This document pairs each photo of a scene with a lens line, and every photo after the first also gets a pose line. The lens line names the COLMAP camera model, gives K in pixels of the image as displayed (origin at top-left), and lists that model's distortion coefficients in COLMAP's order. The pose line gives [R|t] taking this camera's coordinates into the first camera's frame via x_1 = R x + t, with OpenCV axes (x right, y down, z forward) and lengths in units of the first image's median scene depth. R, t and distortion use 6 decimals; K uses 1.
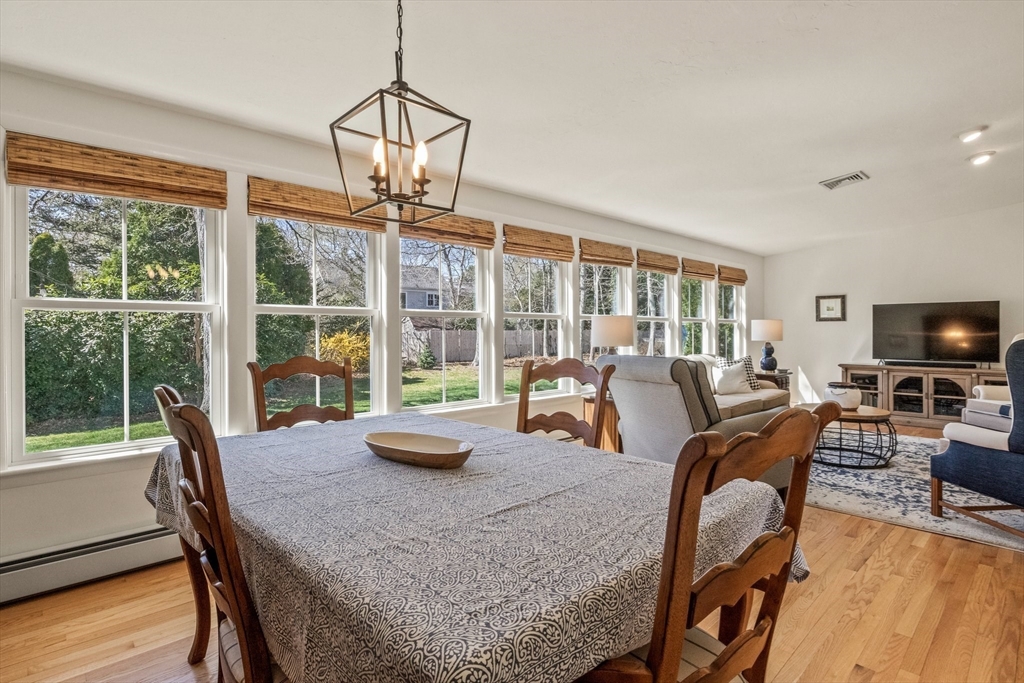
lens RADIAL K [[505.1, 0, 517.9], [0, 505.1, 337.6], [0, 0, 1]] dist [-0.009493, -0.000244]
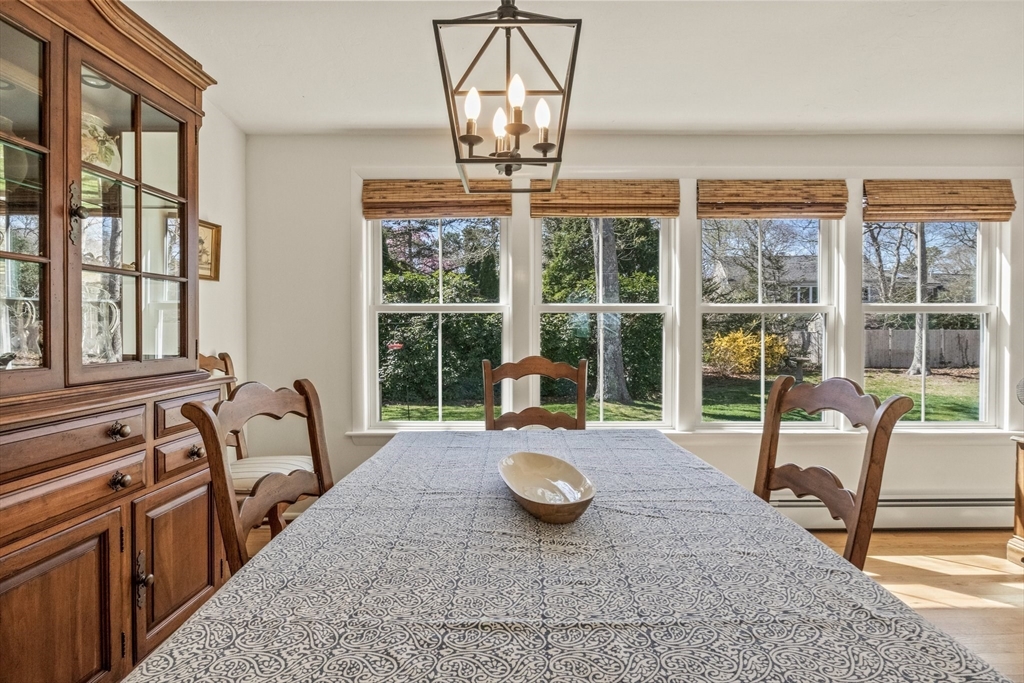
lens RADIAL K [[505.1, 0, 517.9], [0, 505.1, 337.6], [0, 0, 1]] dist [-0.009493, -0.000244]
pose [[0.725072, 0.013344, -0.688544, 0.181039], [-0.011754, 0.999906, 0.007000, -0.004064], [0.688573, 0.003018, 0.725161, 0.253572]]
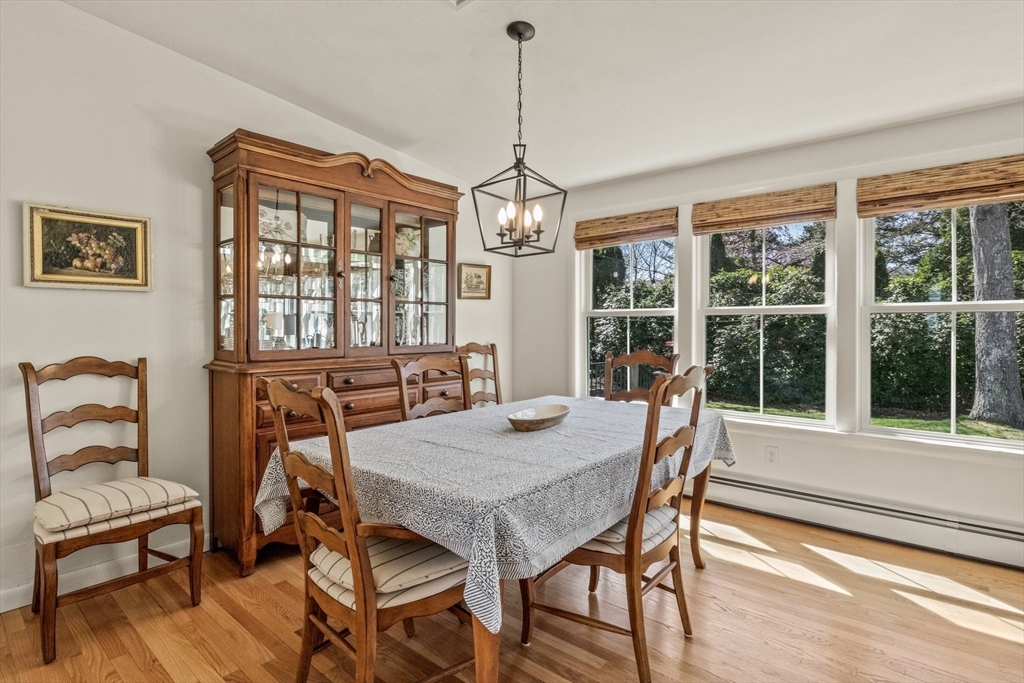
lens RADIAL K [[522.6, 0, 526.3], [0, 522.6, 332.6], [0, 0, 1]] dist [-0.024389, 0.000190]
pose [[0.113186, 0.012443, -0.993496, 0.764945], [-0.014793, 0.999832, 0.010837, -0.015918], [0.993464, 0.013470, 0.113351, 0.498565]]
